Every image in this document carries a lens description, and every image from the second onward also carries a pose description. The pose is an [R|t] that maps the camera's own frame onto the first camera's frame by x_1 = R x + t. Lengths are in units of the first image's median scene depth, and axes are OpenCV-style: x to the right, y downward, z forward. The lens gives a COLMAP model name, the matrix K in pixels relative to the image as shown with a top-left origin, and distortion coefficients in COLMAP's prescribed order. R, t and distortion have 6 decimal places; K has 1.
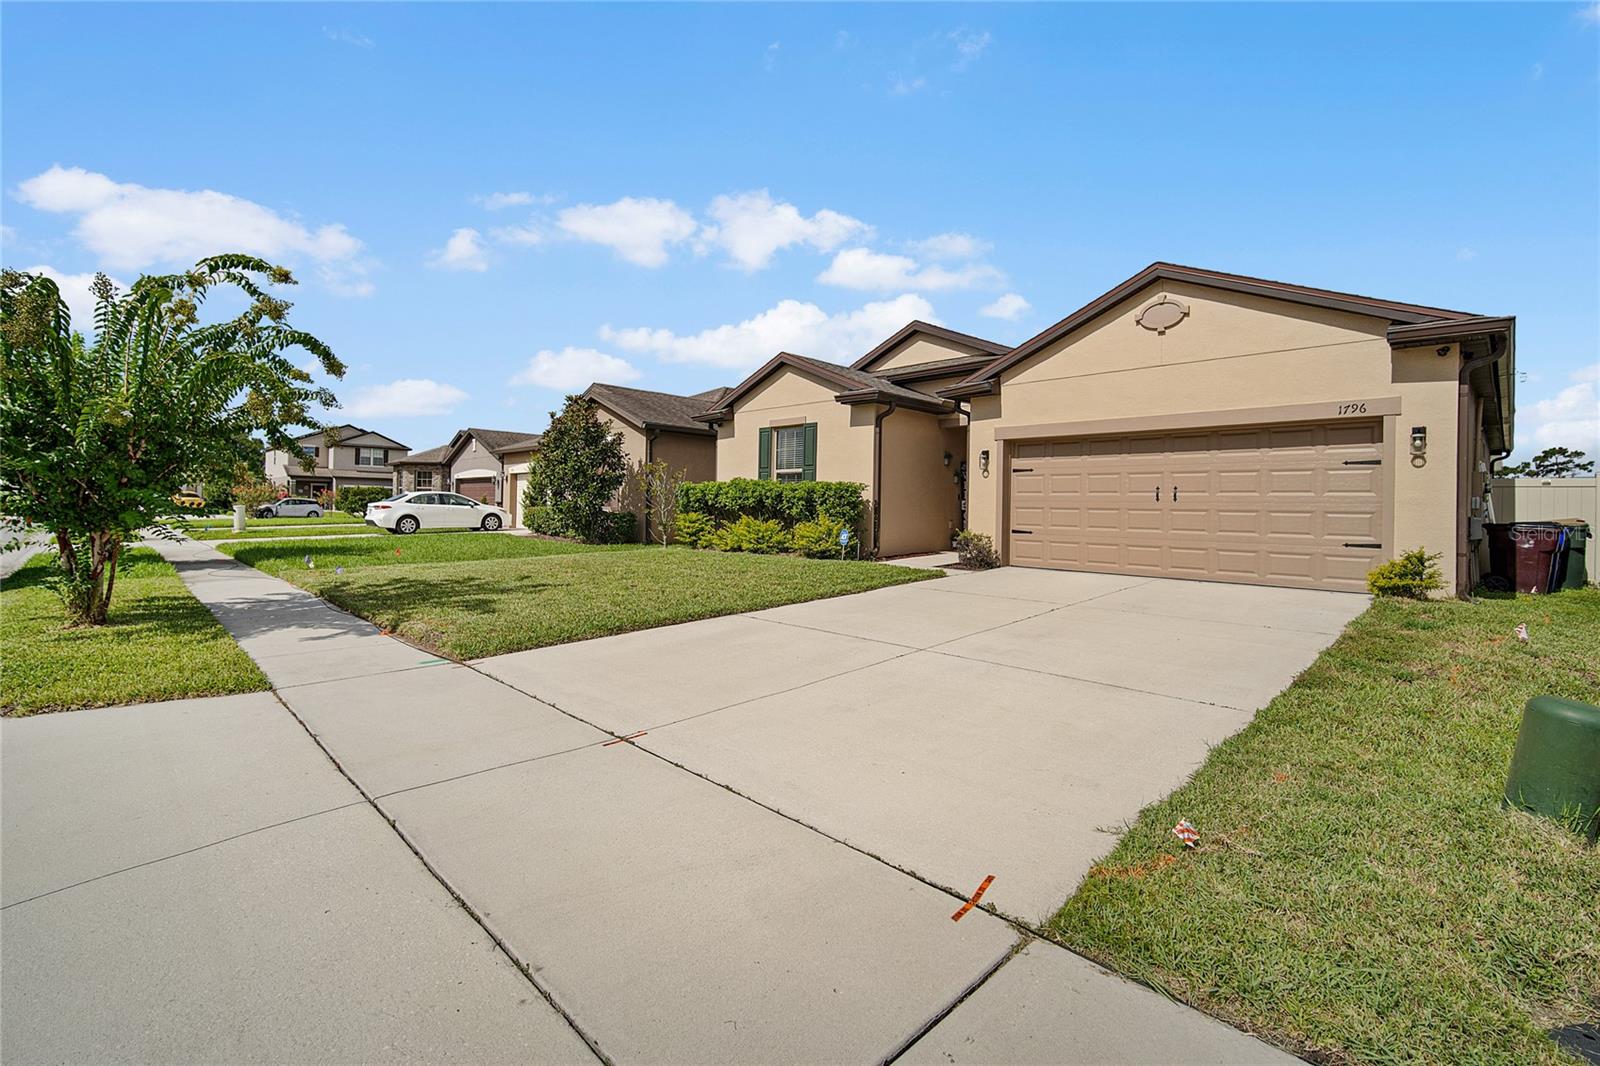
lens RADIAL K [[678.3, 0, 804.4], [0, 678.3, 501.7], [0, 0, 1]] dist [-0.000028, 0.000202]
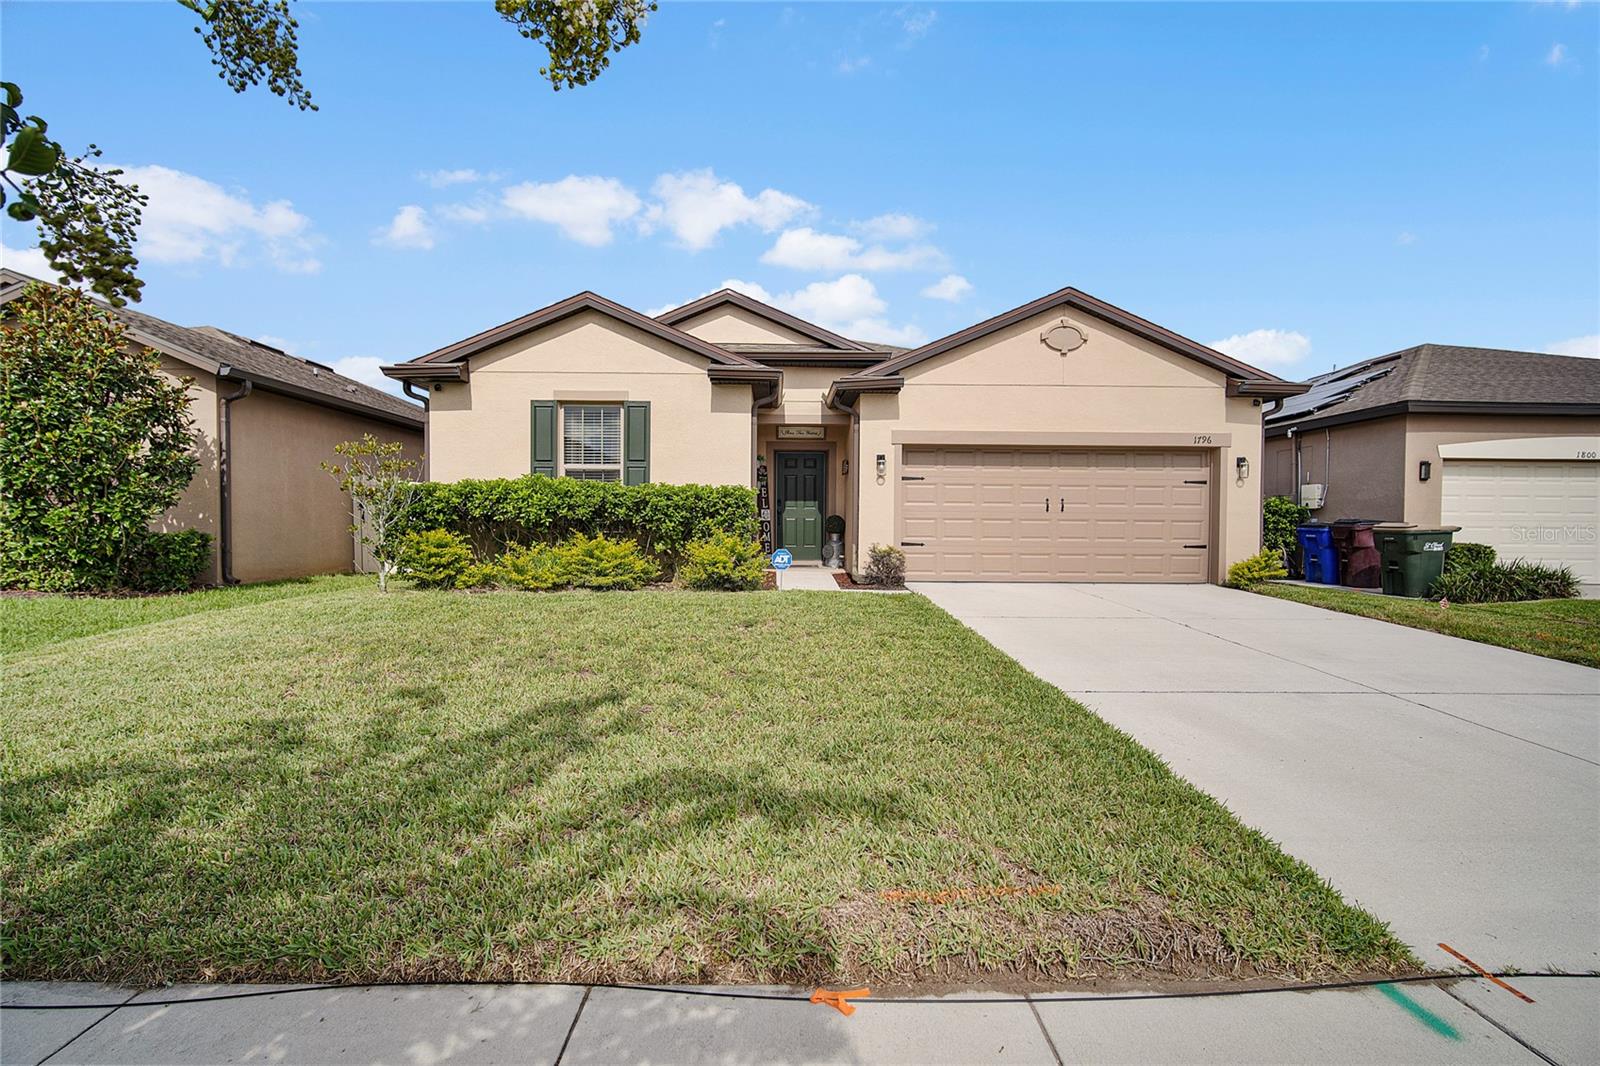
lens RADIAL K [[715.3, 0, 787.1], [0, 715.3, 532.3], [0, 0, 1]] dist [-0.011151, 0.001048]
pose [[0.706704, -0.024750, 0.707077, -0.450268], [-0.002555, 0.999292, 0.037532, -0.007526], [-0.707505, -0.028330, 0.706140, 0.390209]]
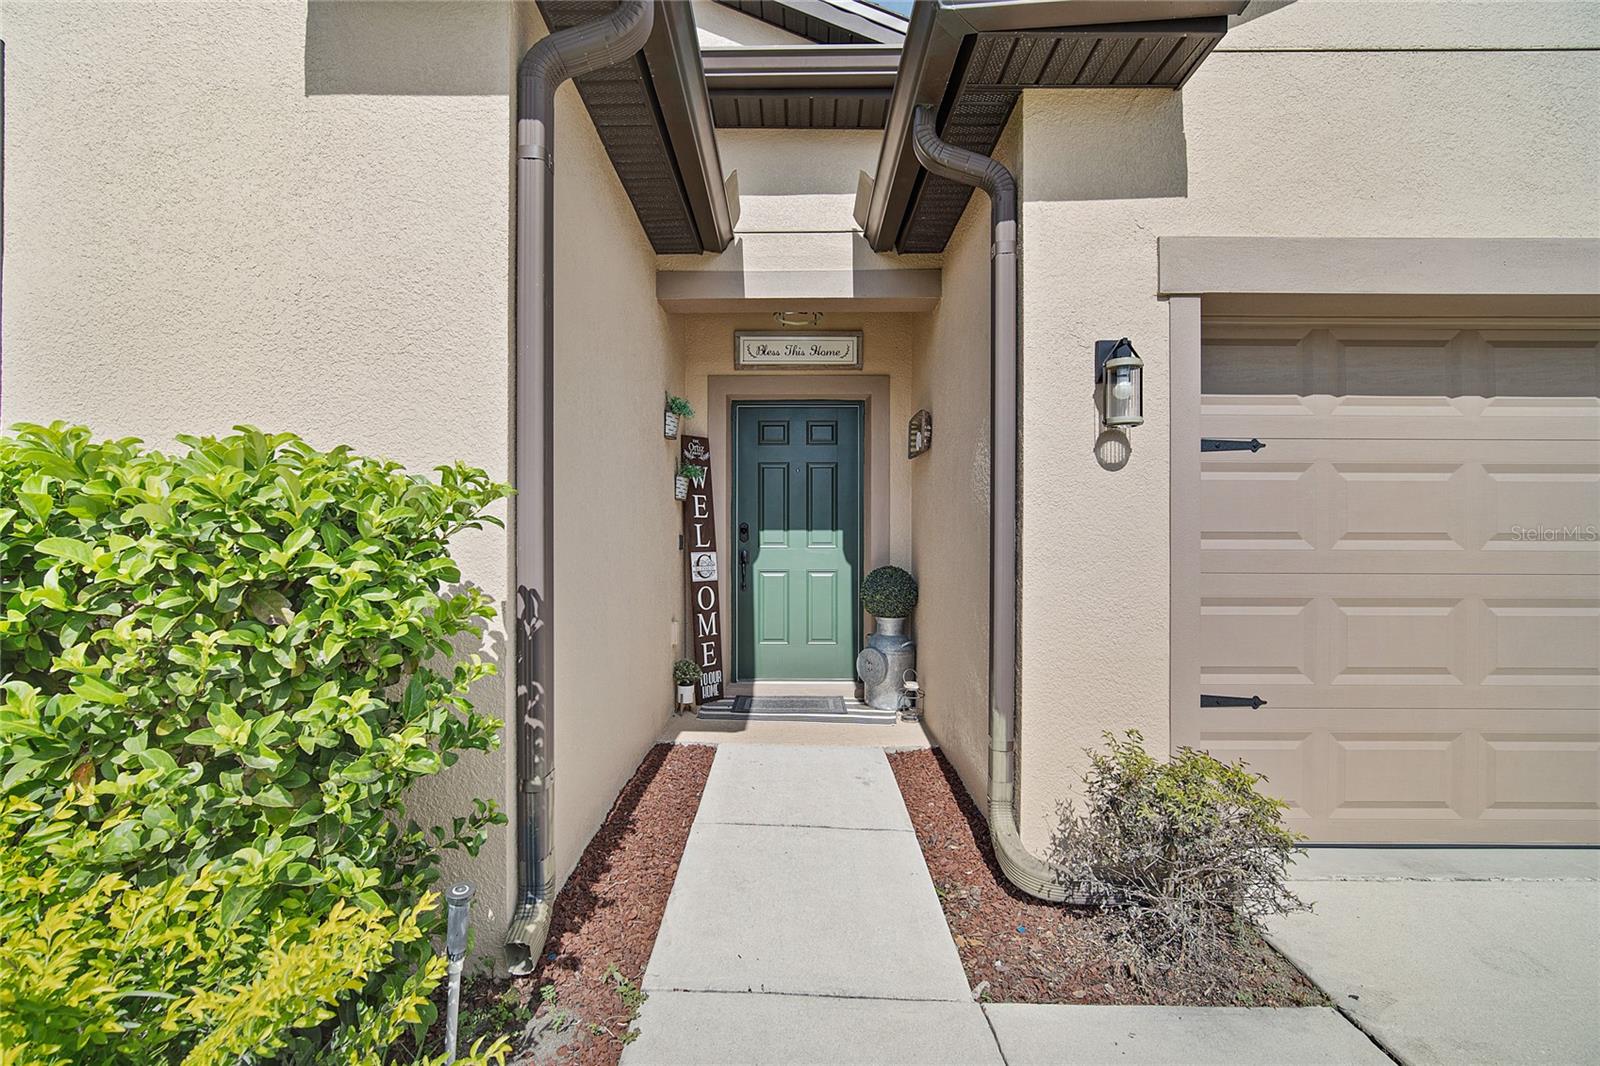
lens RADIAL K [[715.3, 0, 787.1], [0, 715.3, 532.3], [0, 0, 1]] dist [-0.011151, 0.001048]
pose [[0.725657, -0.005874, 0.688032, 0.037070], [0.002400, 0.999979, 0.006006, -0.015516], [-0.688053, -0.002707, 0.725656, 0.841460]]
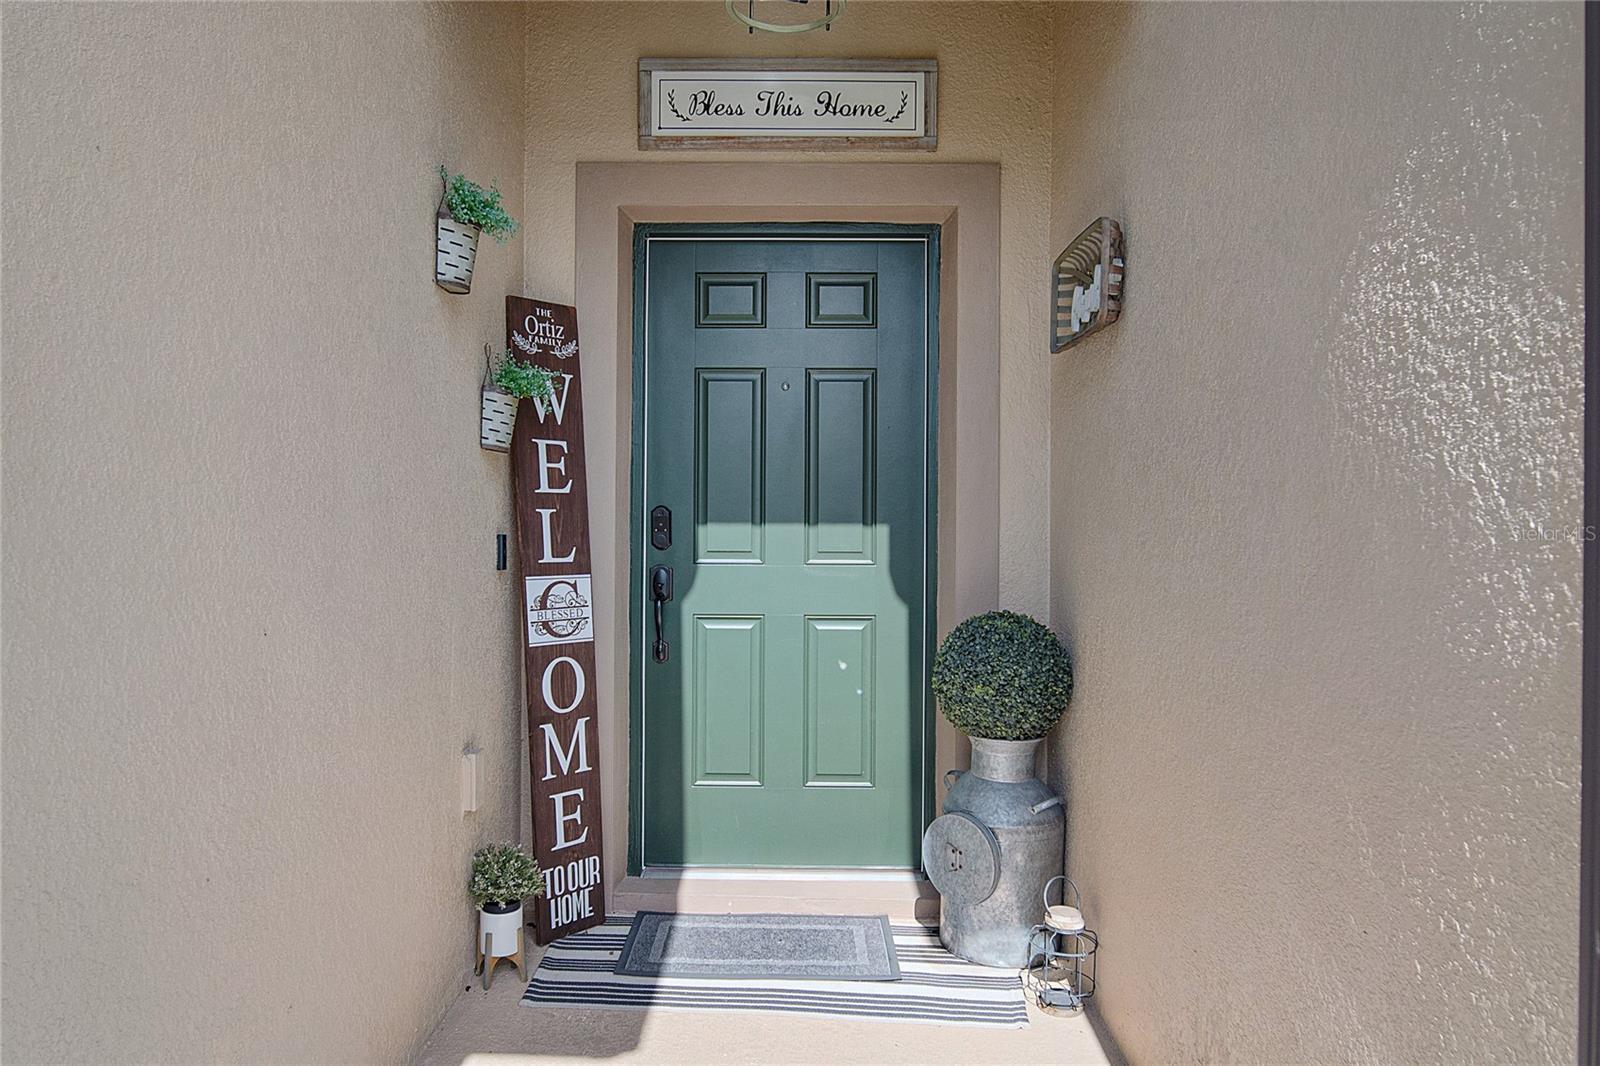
lens RADIAL K [[737.2, 0, 797.4], [0, 737.2, 540.0], [0, 0, 1]] dist [-0.008794, 0.000654]
pose [[0.725326, -0.024265, 0.687977, 0.204037], [-0.002610, 0.999274, 0.037996, -0.017249], [-0.688400, -0.029355, 0.724737, 1.003767]]
